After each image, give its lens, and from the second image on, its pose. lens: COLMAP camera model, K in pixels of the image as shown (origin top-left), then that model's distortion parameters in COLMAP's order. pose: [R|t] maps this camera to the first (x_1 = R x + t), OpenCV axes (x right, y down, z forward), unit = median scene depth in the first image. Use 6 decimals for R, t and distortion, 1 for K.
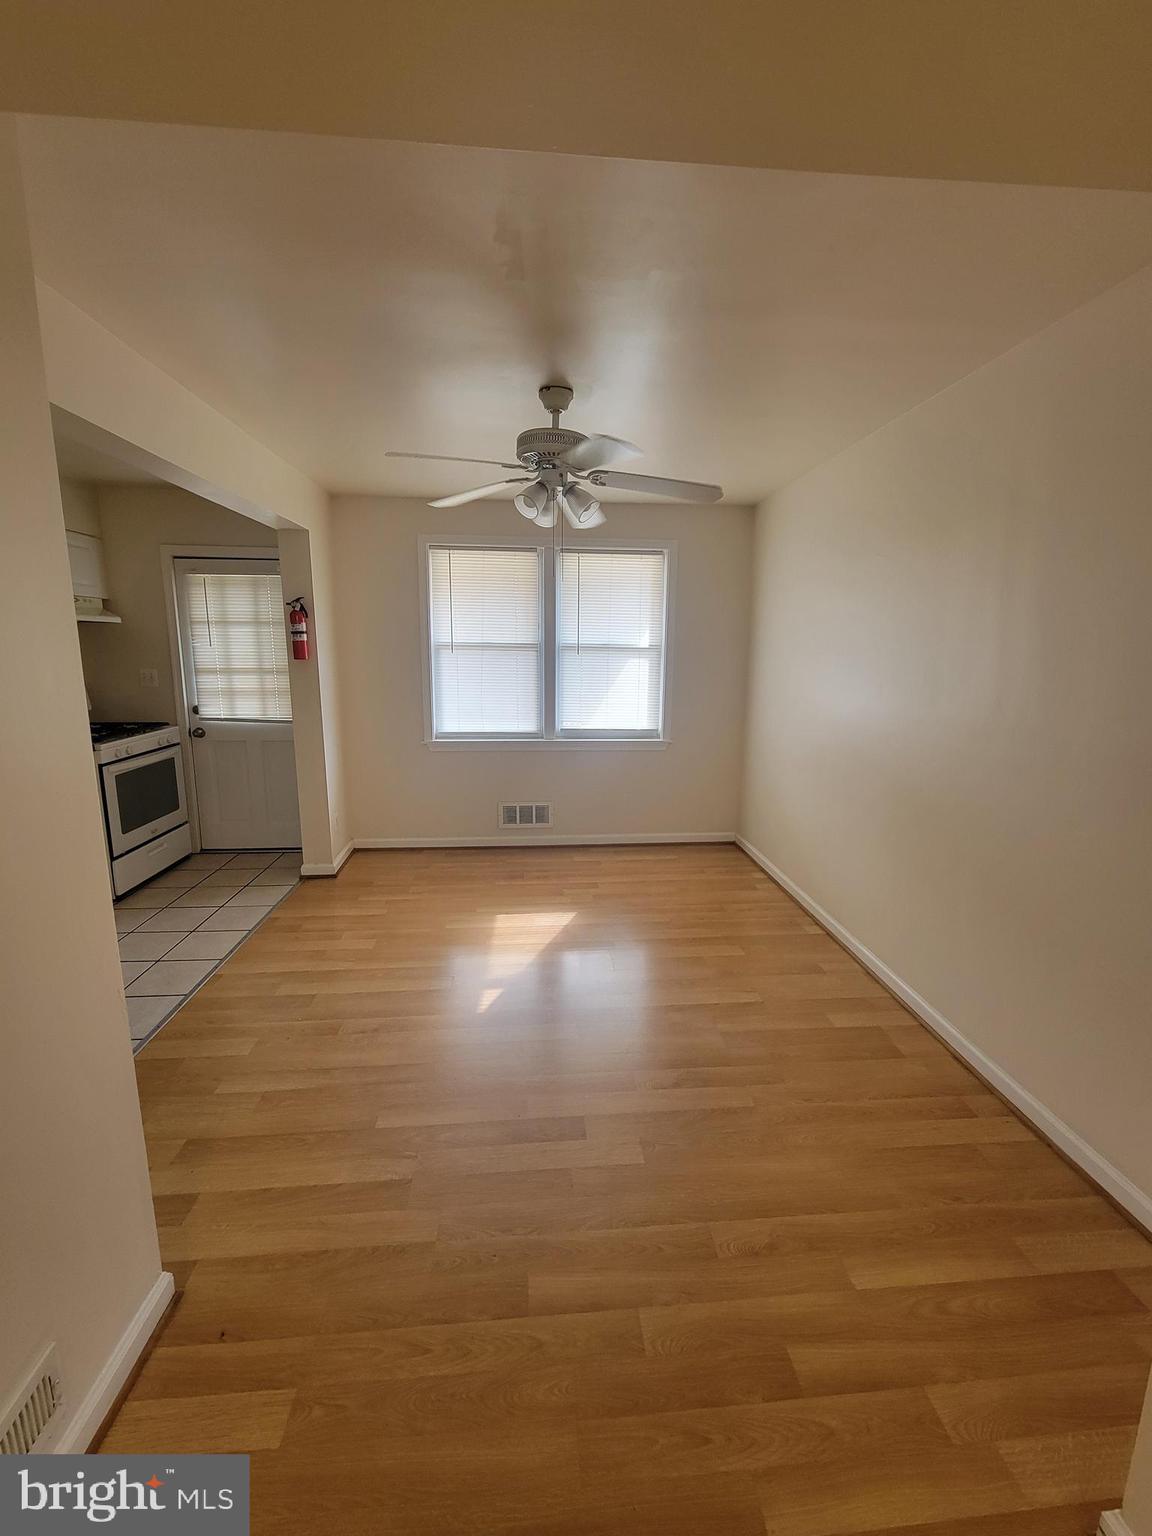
lens RADIAL K [[628.0, 0, 589.2], [0, 628.0, 768.4], [0, 0, 1]] dist [-0.001187, -0.001299]
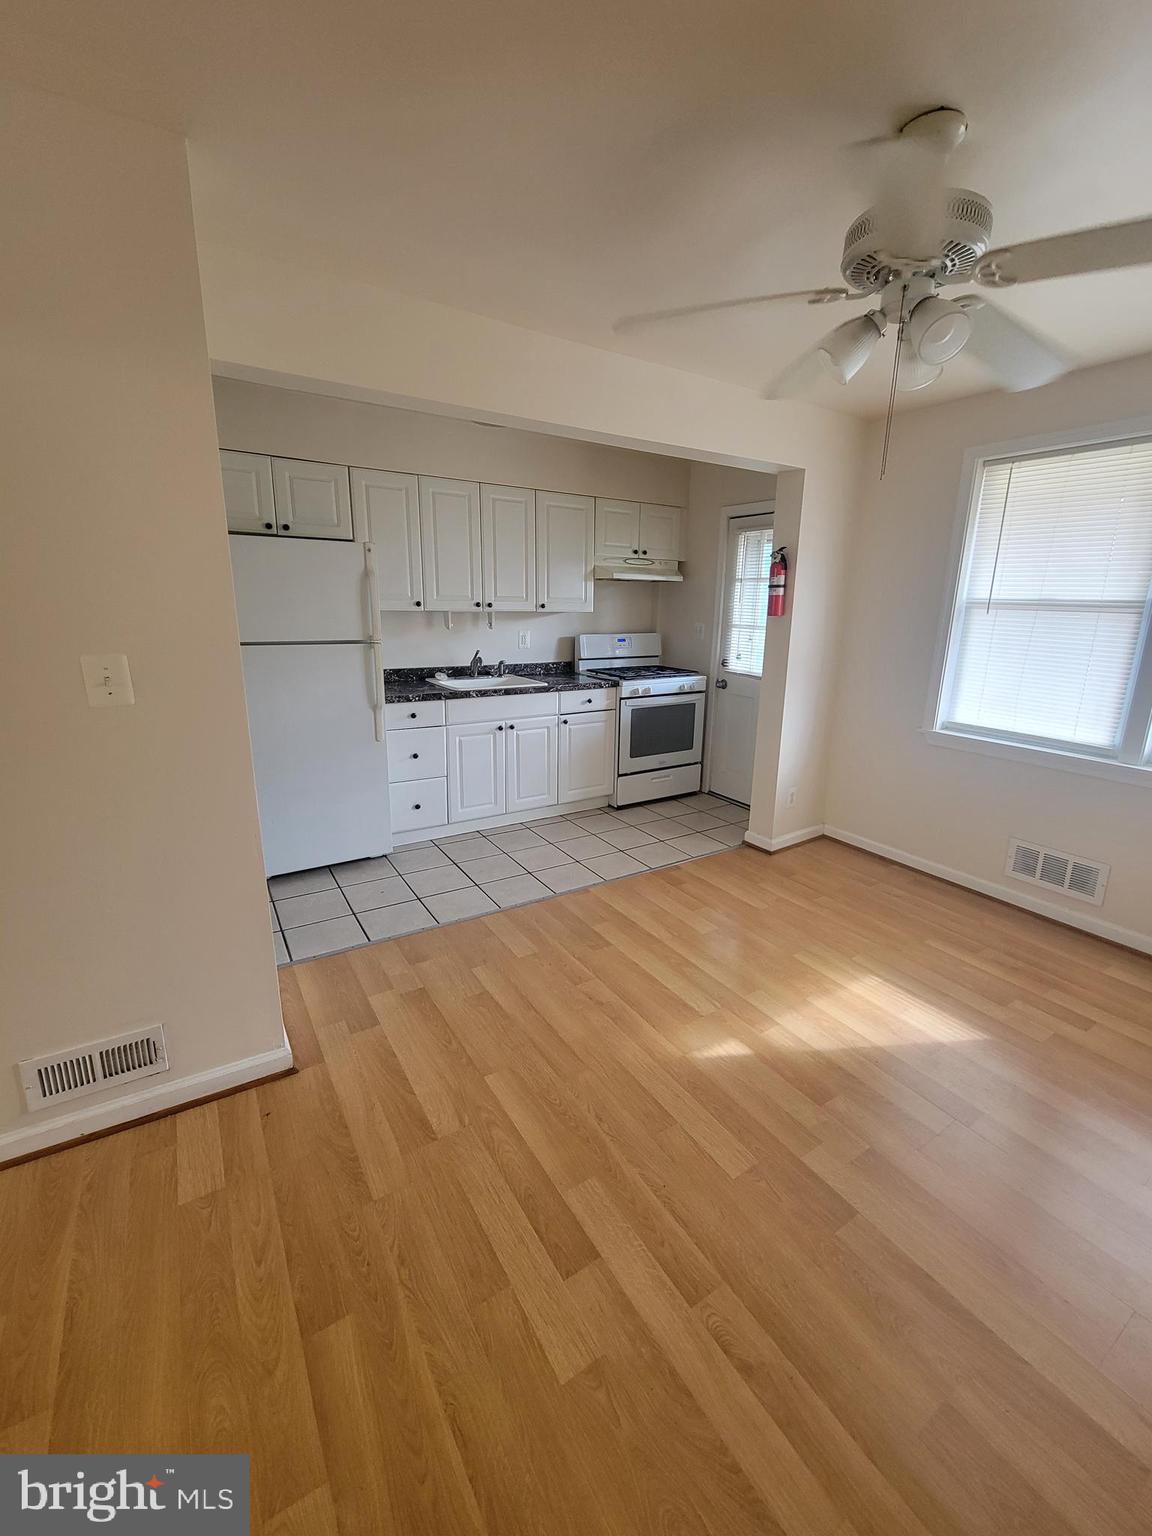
lens RADIAL K [[628.0, 0, 578.4], [0, 628.0, 765.3], [0, 0, 1]] dist [-0.001187, -0.001299]
pose [[0.460265, 0.224789, -0.858851, 0.231554], [-0.185091, 0.970451, 0.154807, -0.045451], [0.868272, 0.087714, 0.488272, 0.290245]]
